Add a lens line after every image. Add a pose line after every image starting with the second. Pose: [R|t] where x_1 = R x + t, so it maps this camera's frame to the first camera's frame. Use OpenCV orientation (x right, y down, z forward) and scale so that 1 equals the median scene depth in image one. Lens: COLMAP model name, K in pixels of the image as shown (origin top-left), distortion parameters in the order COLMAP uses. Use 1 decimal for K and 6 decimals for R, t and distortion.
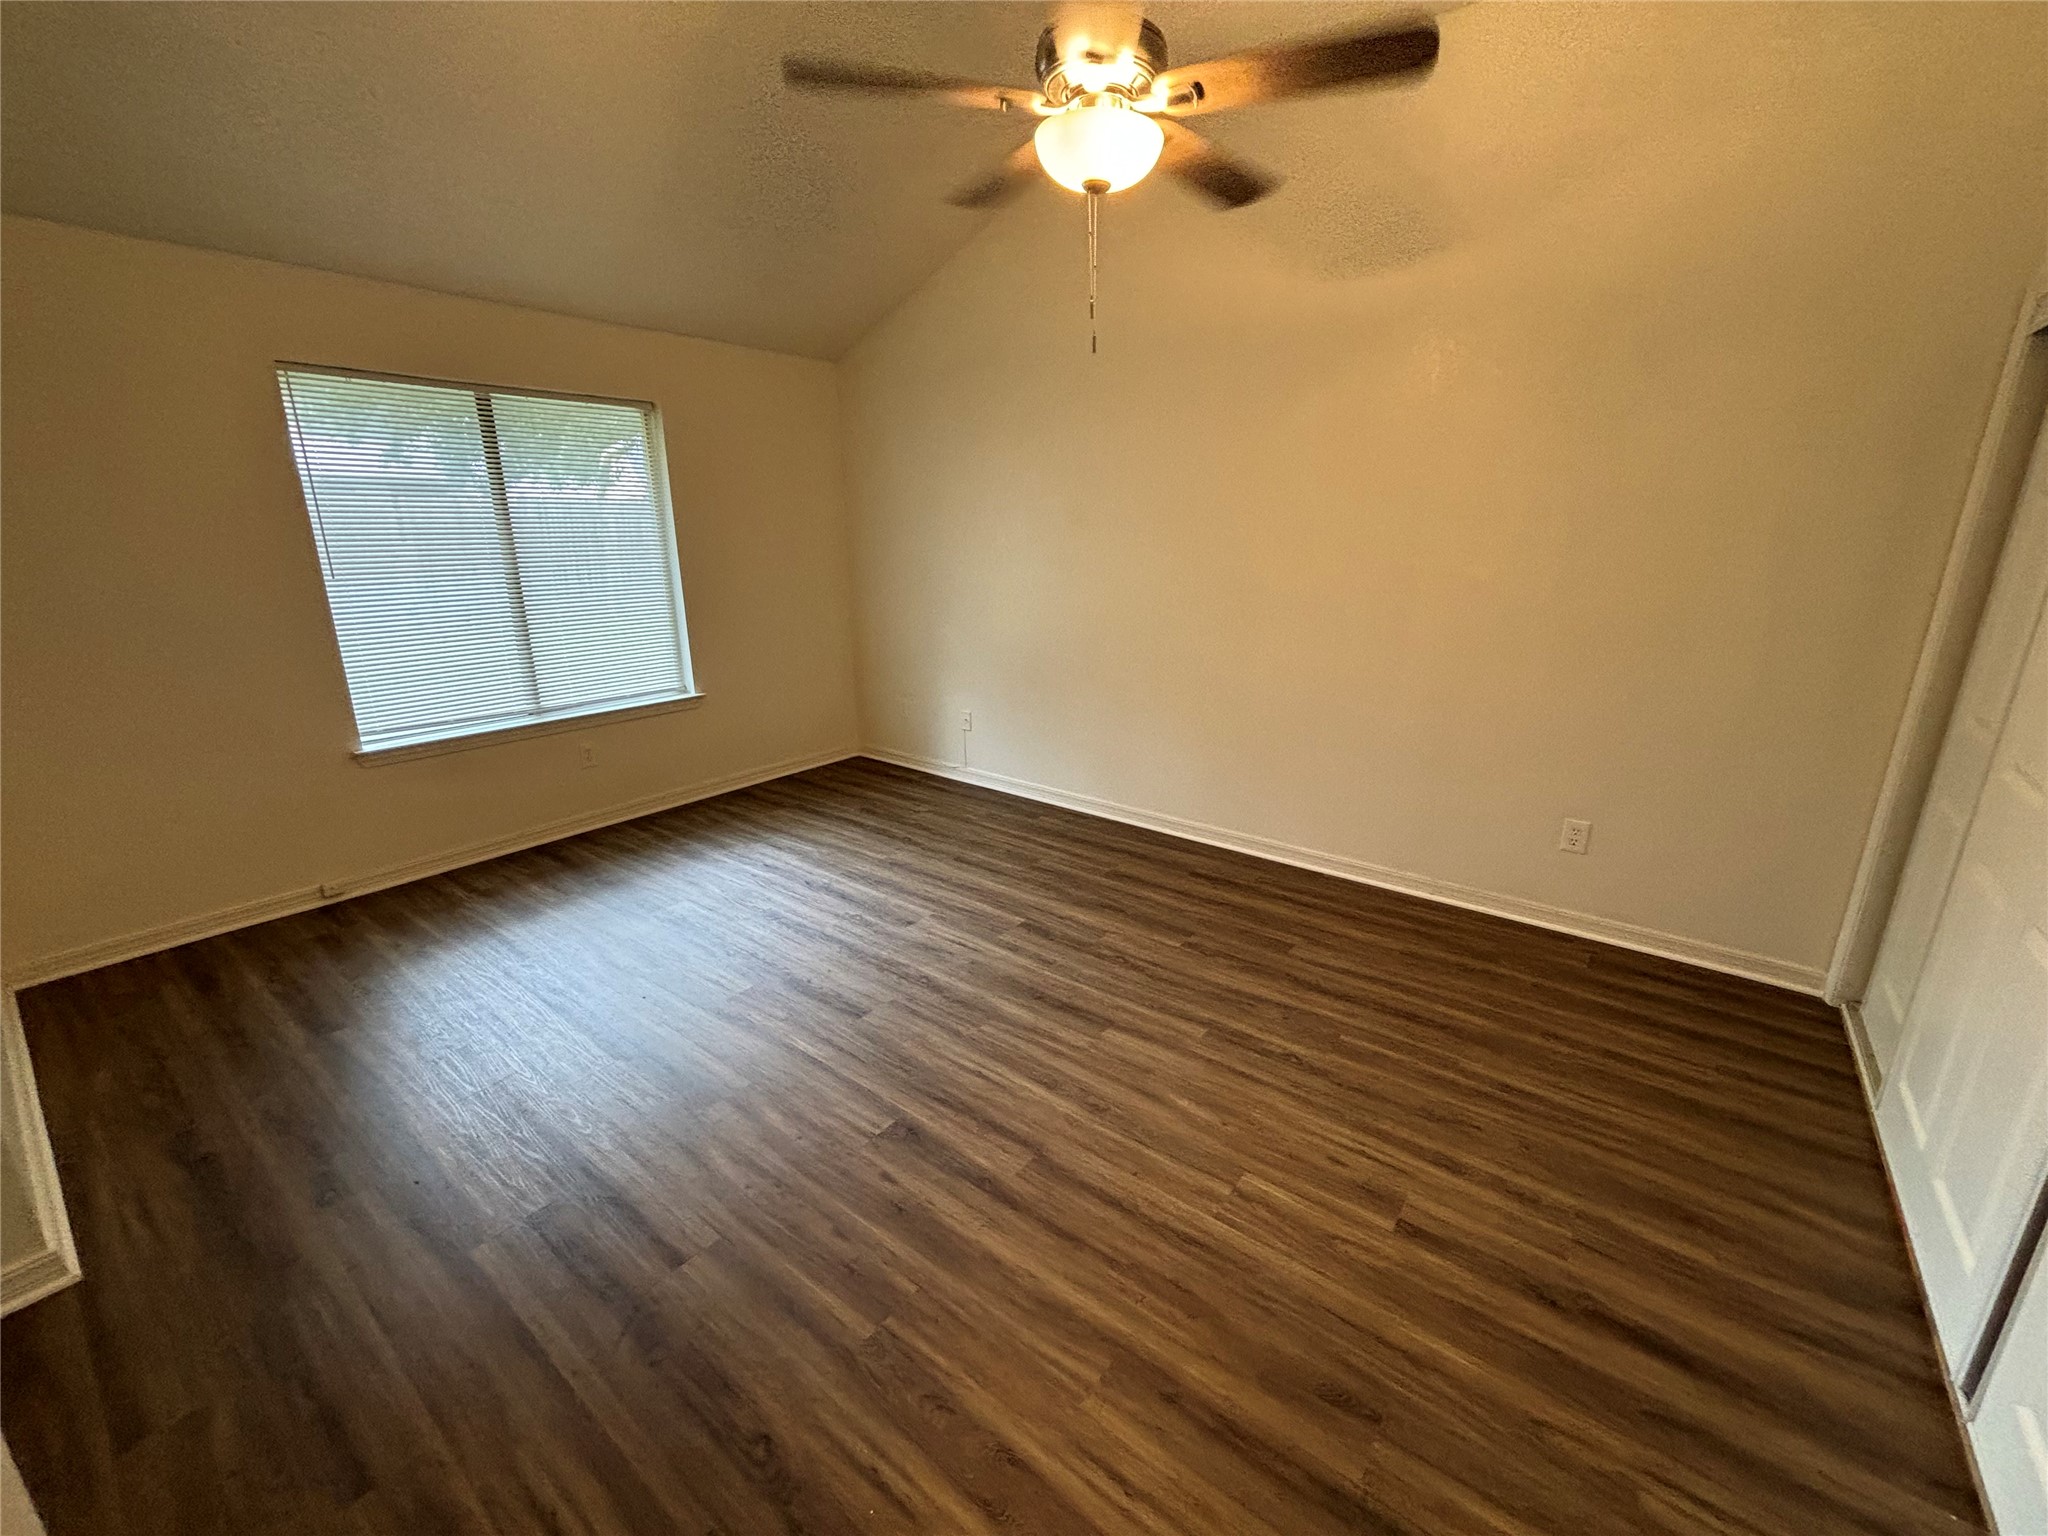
lens RADIAL K [[831.7, 0, 1026.3], [0, 831.7, 763.5], [0, 0, 1]] dist [0.000943, -0.001104]
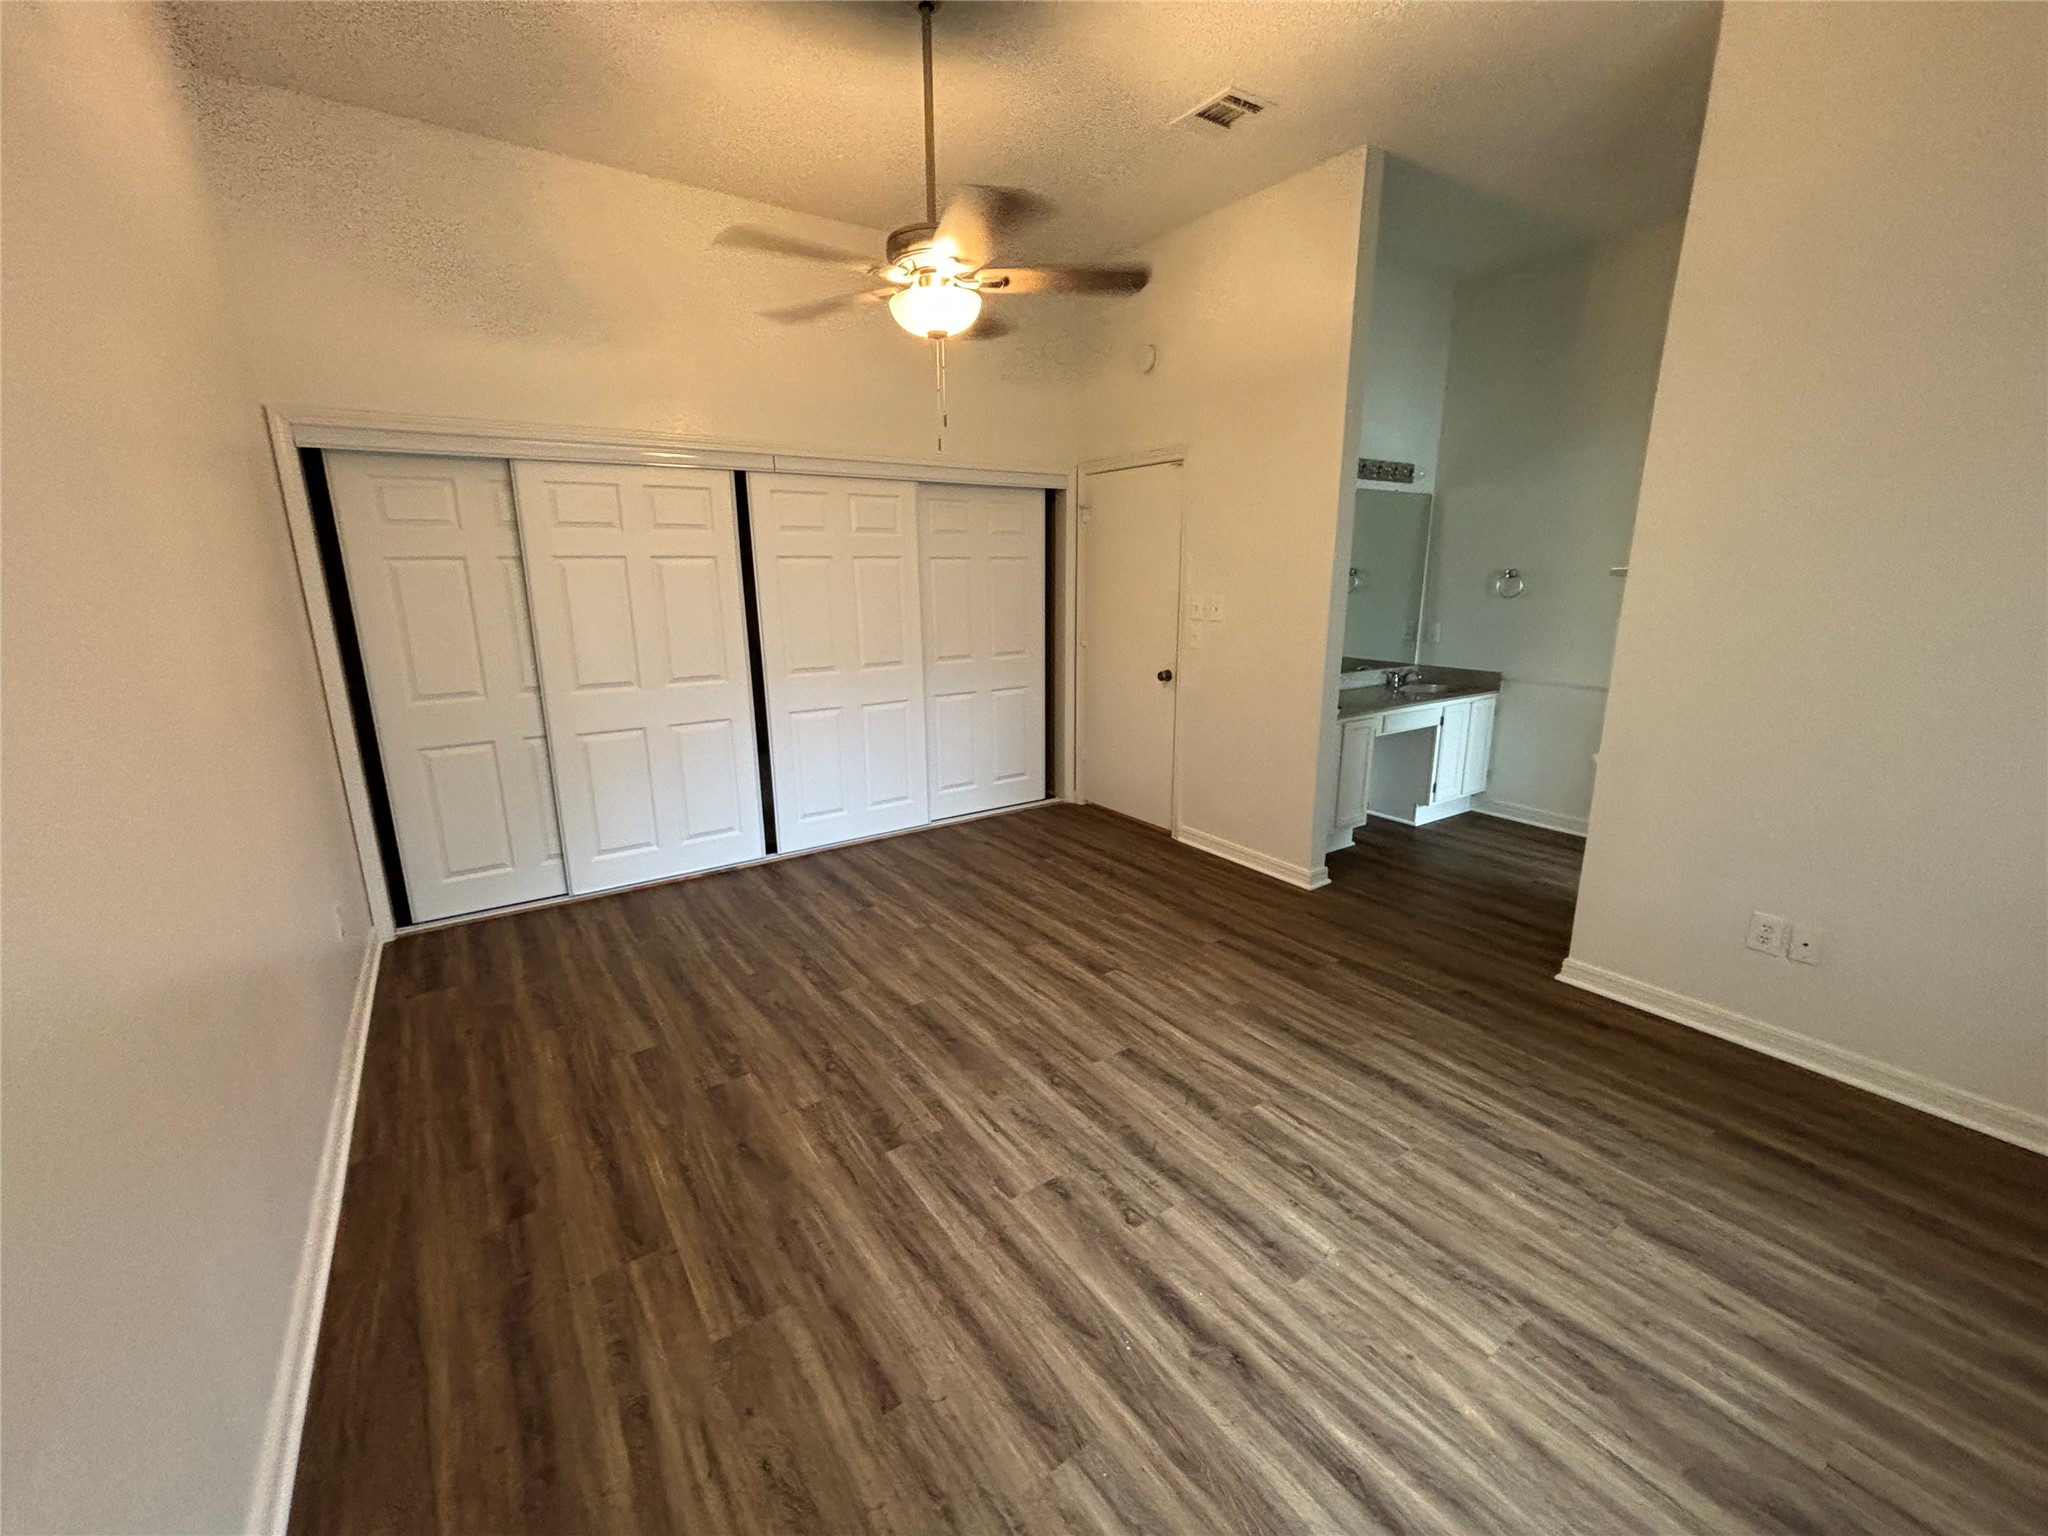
lens RADIAL K [[831.7, 0, 1025.2], [0, 831.7, 769.7], [0, 0, 1]] dist [0.000943, -0.001104]
pose [[-0.953079, -0.061702, 0.296366, -0.348064], [0.093384, 0.871335, 0.481720, -0.477472], [-0.287957, 0.486793, -0.824690, 1.649545]]
